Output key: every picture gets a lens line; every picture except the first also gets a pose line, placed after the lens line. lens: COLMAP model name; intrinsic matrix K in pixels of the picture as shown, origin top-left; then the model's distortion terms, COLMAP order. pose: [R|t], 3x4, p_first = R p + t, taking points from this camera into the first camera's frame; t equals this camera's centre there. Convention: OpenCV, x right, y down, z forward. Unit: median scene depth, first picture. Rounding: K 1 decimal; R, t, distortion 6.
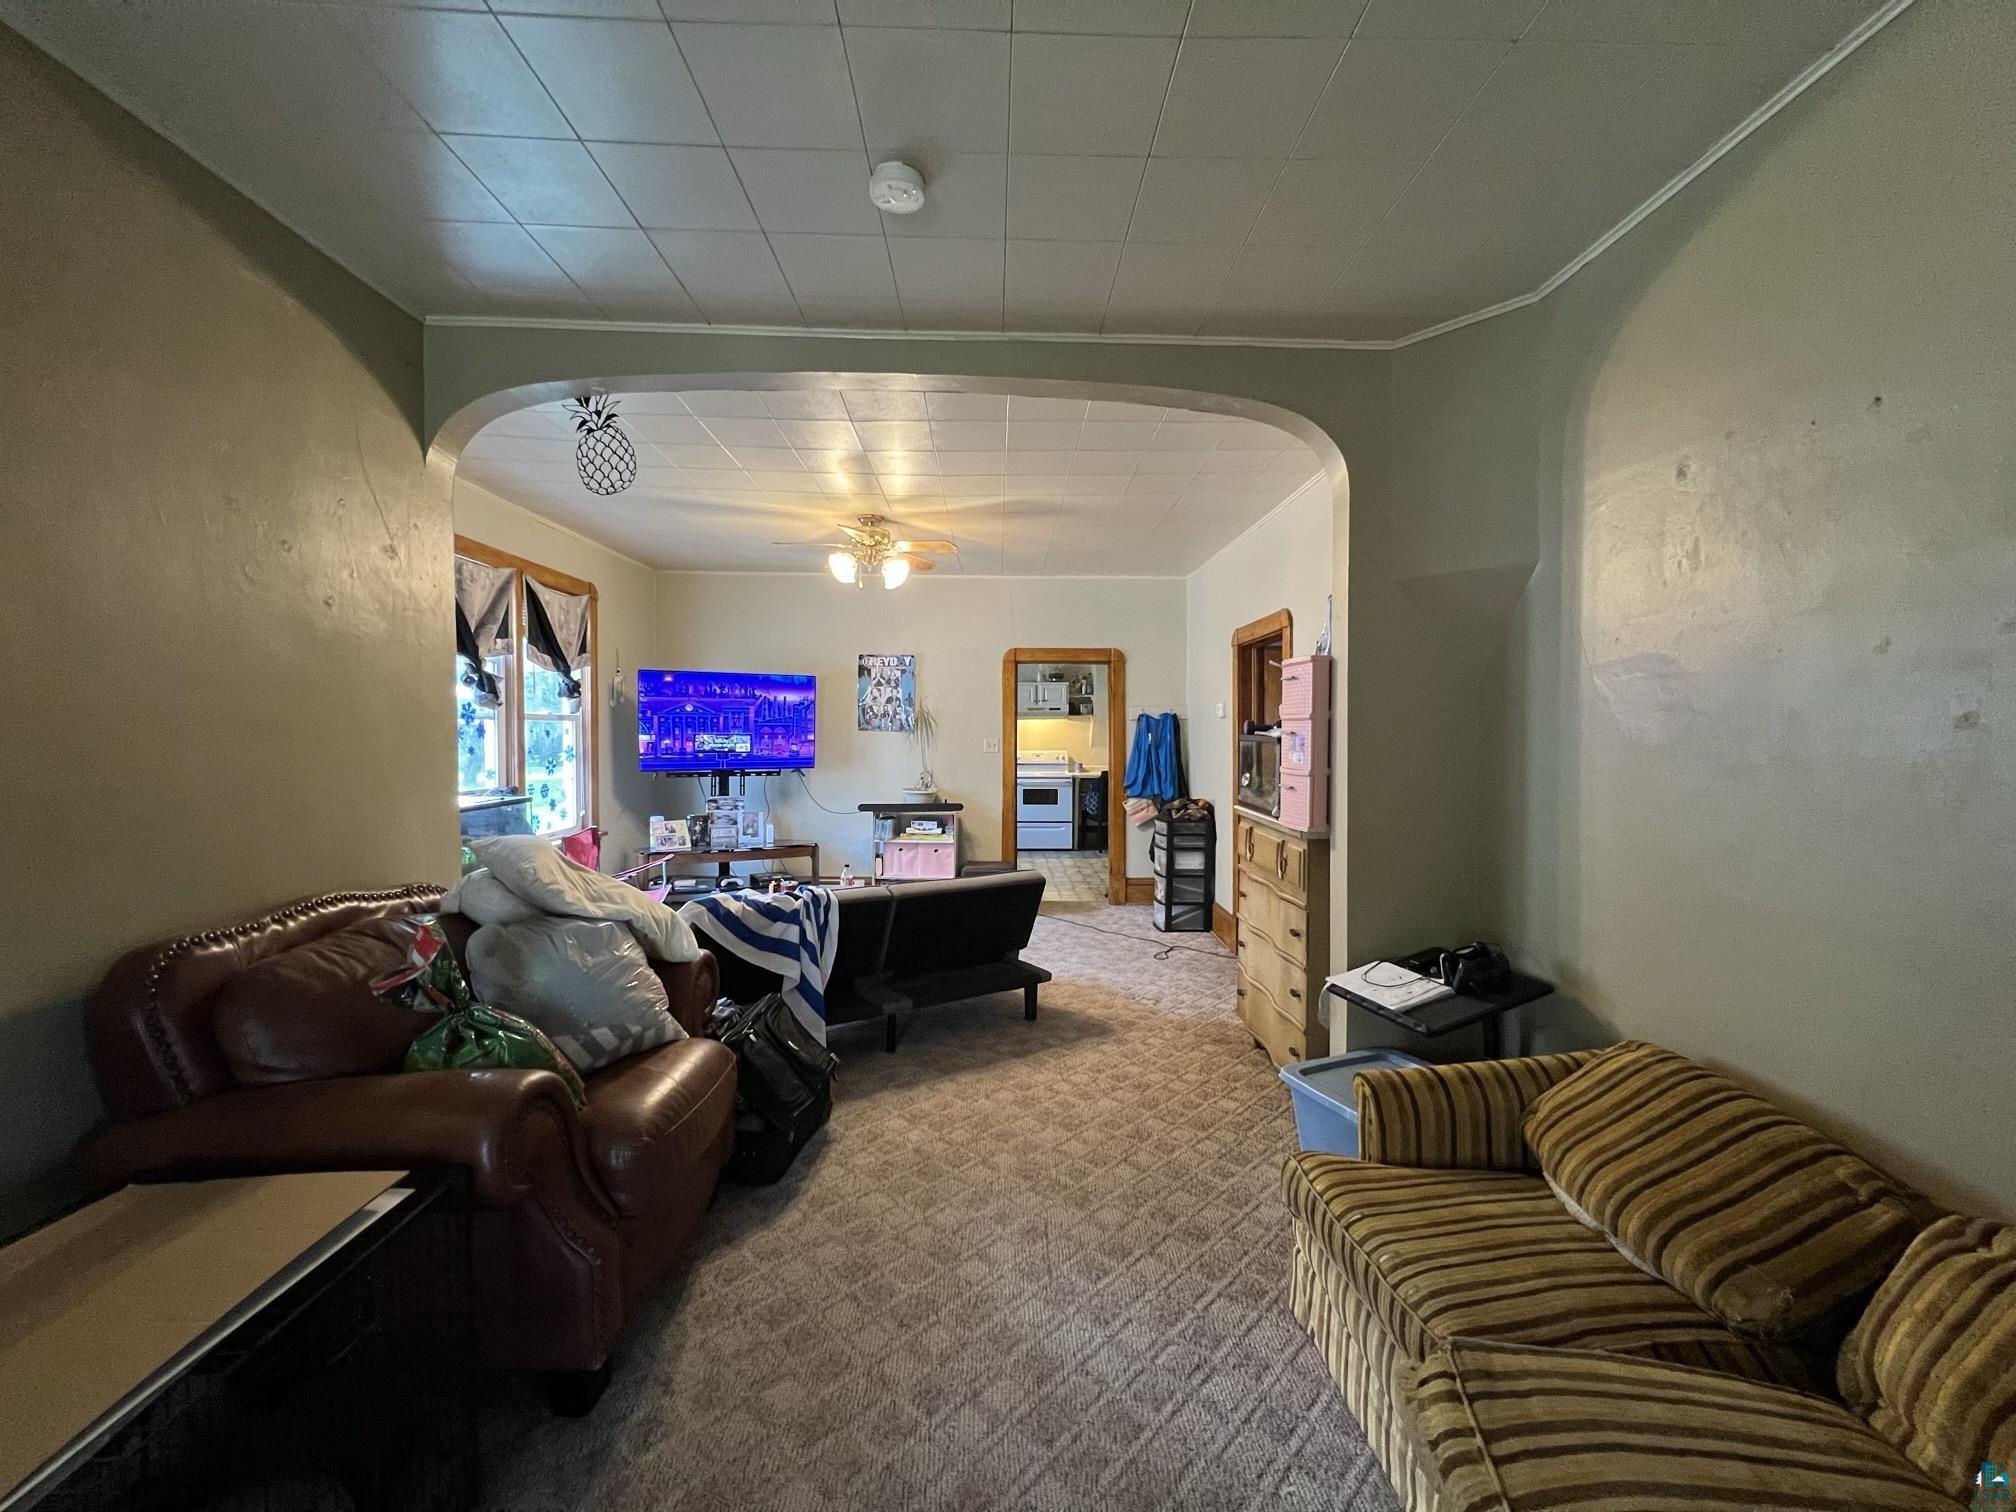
lens RADIAL K [[813.5, 0, 1016.5], [0, 813.5, 757.9], [0, 0, 1]] dist [-0.004894, 0.000910]
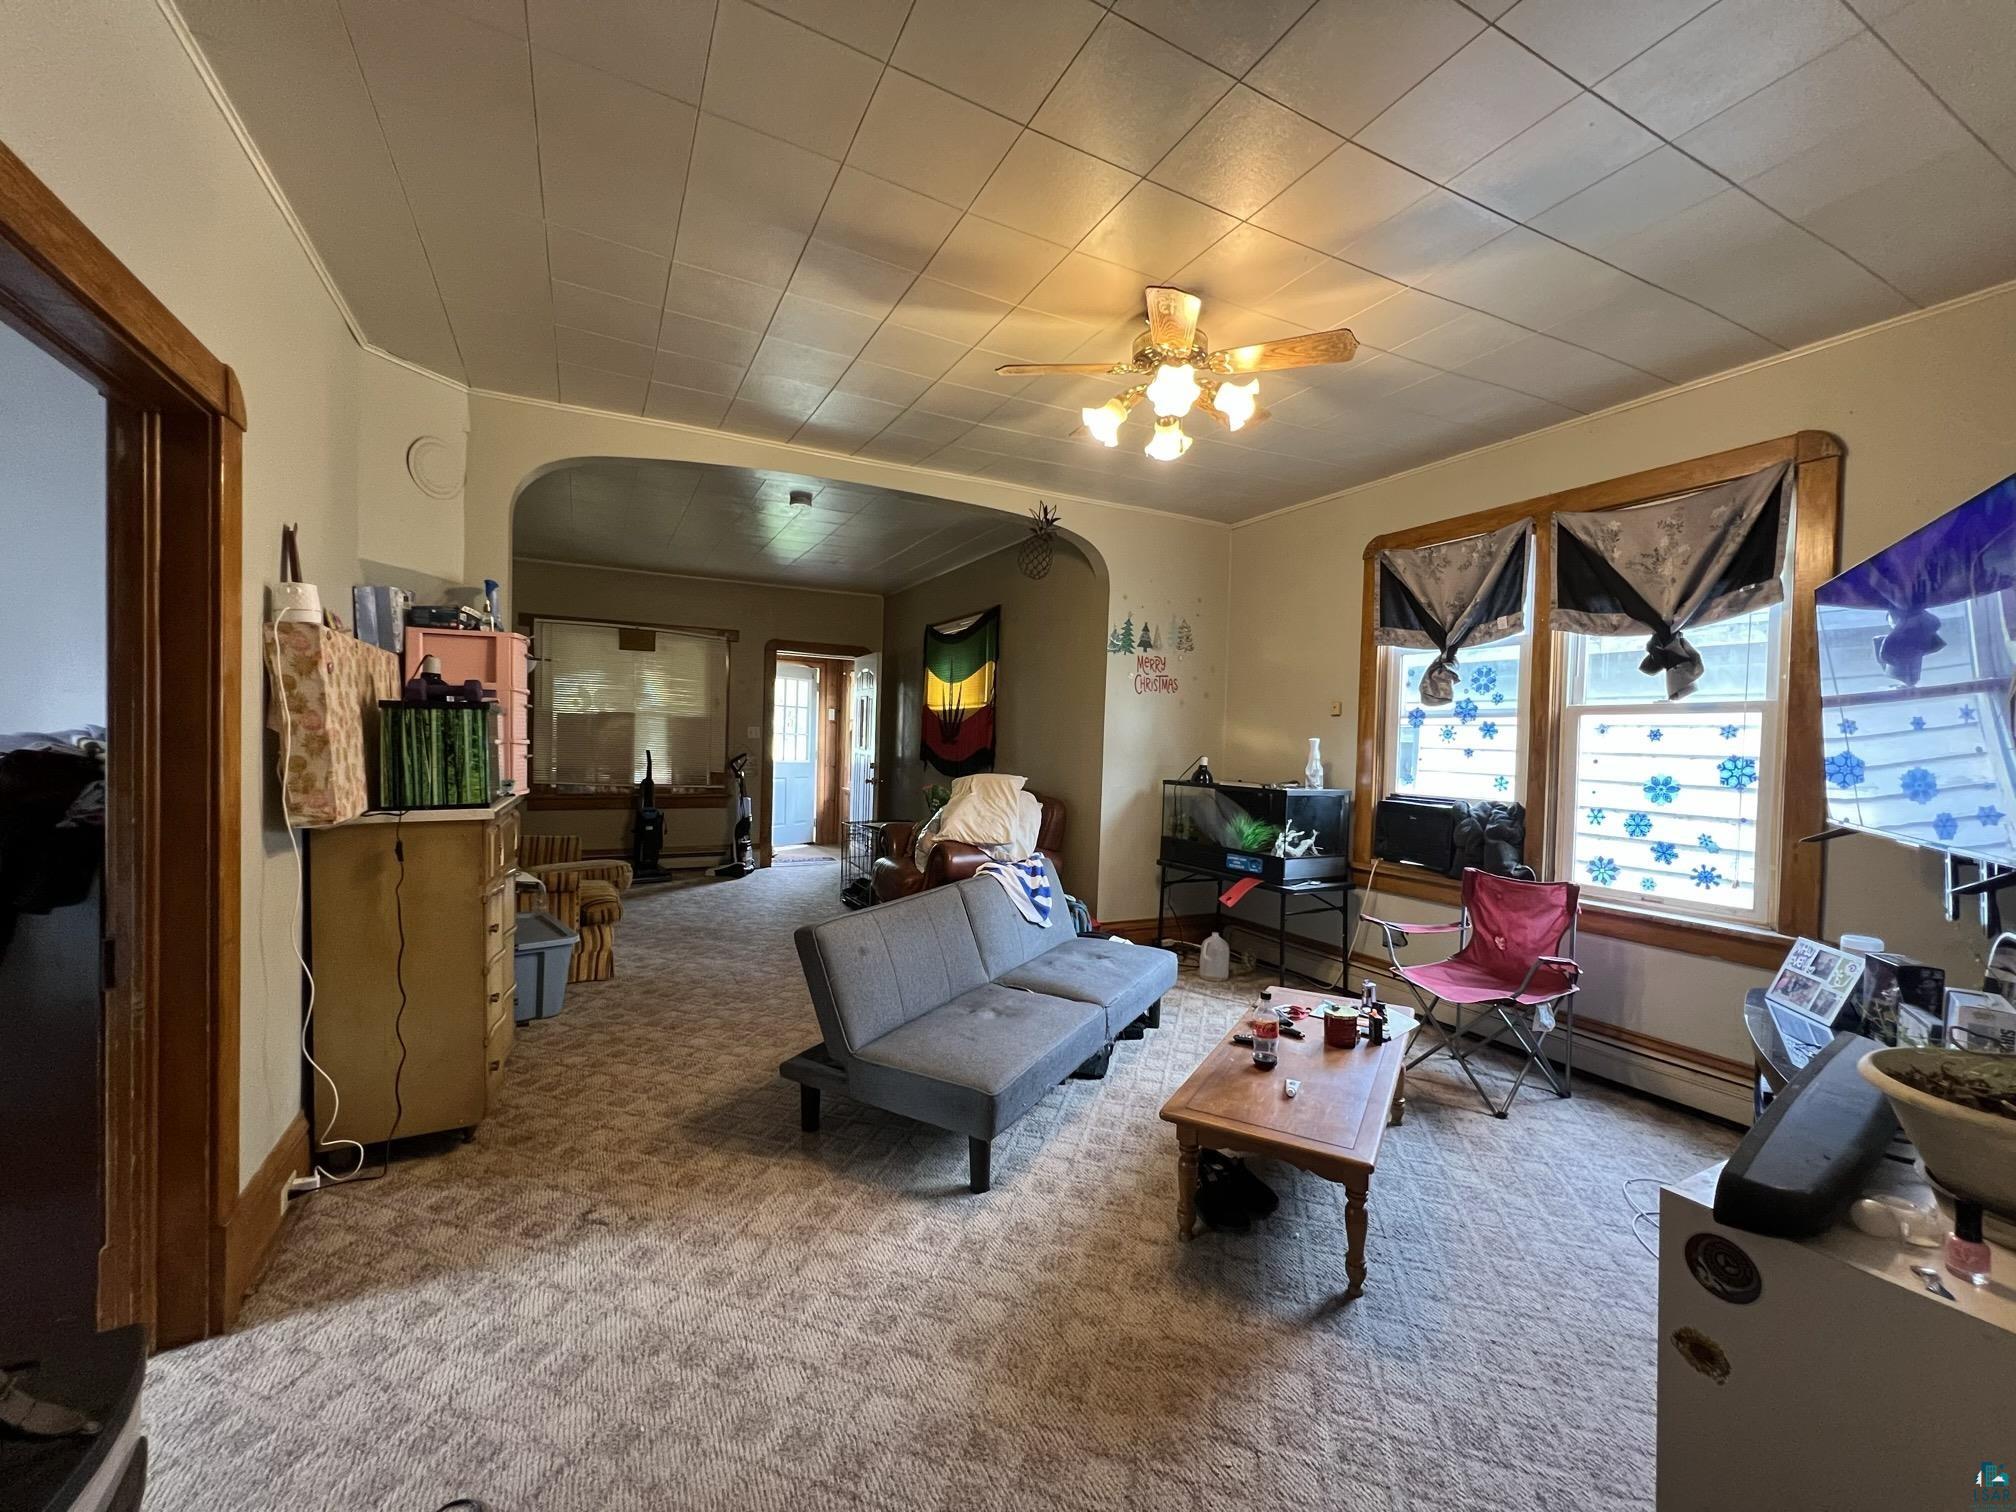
lens RADIAL K [[813.5, 0, 1011.4], [0, 813.5, 757.9], [0, 0, 1]] dist [-0.004894, 0.000910]
pose [[-0.897467, -0.012385, -0.440908, 0.133660], [-0.039217, 0.997887, 0.051795, -0.024761], [0.439335, 0.063775, -0.896057, 1.302383]]
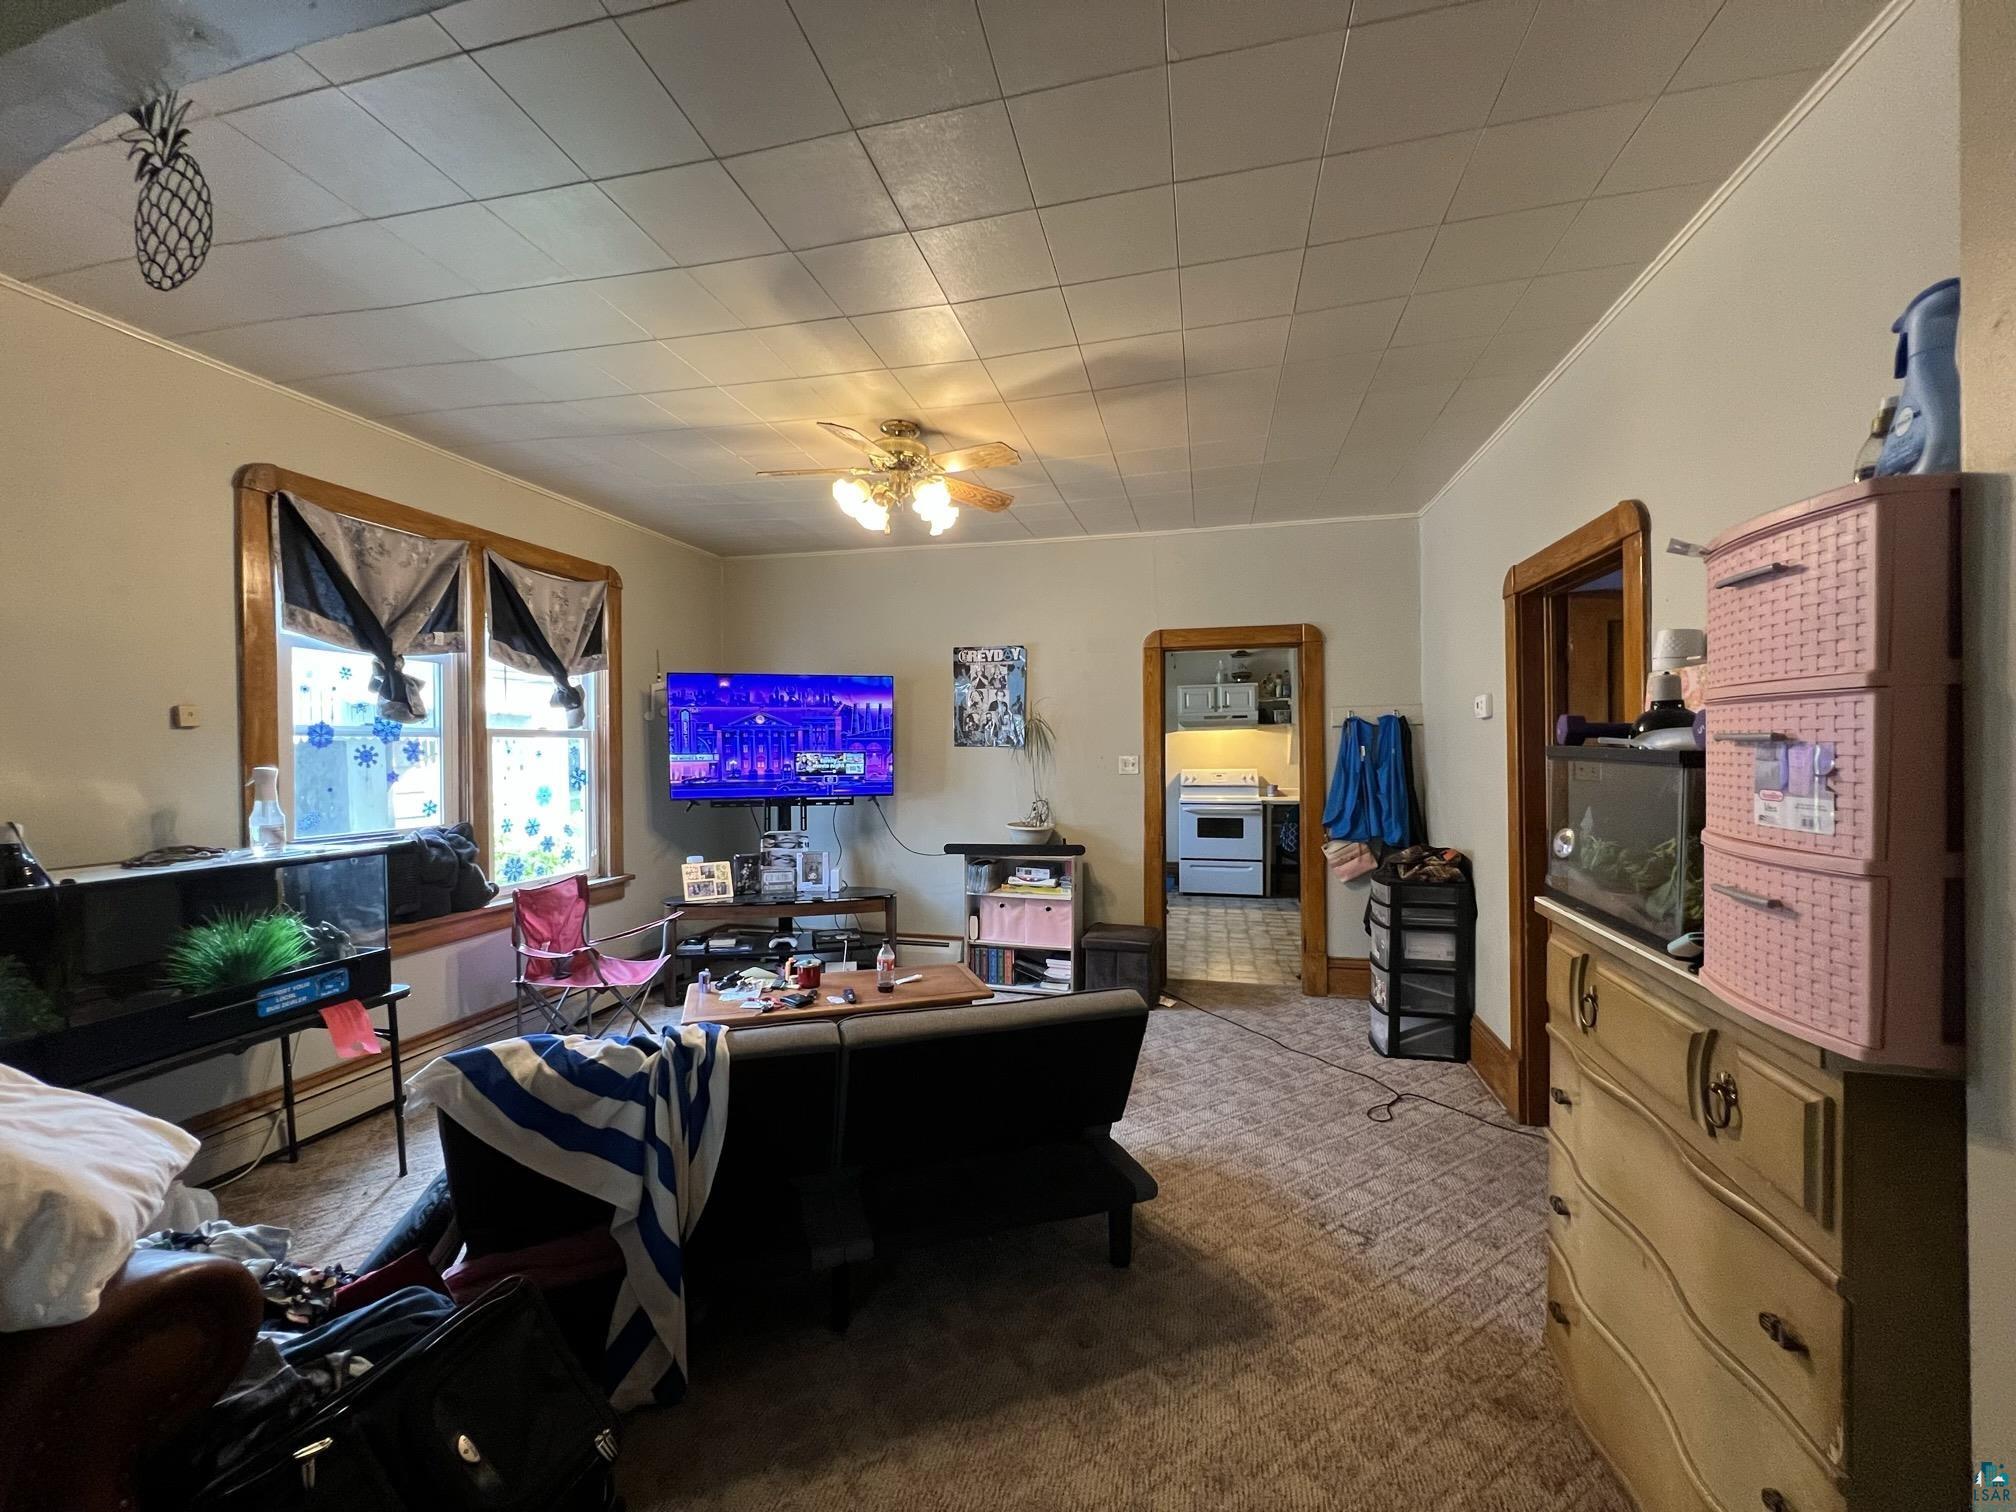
lens RADIAL K [[813.5, 0, 1010.0], [0, 813.5, 760.2], [0, 0, 1]] dist [-0.004894, 0.000910]
pose [[0.965636, -0.005987, -0.259828, 0.071174], [0.001737, 0.999861, -0.016583, -0.009577], [0.259892, 0.015561, 0.965512, 0.343289]]
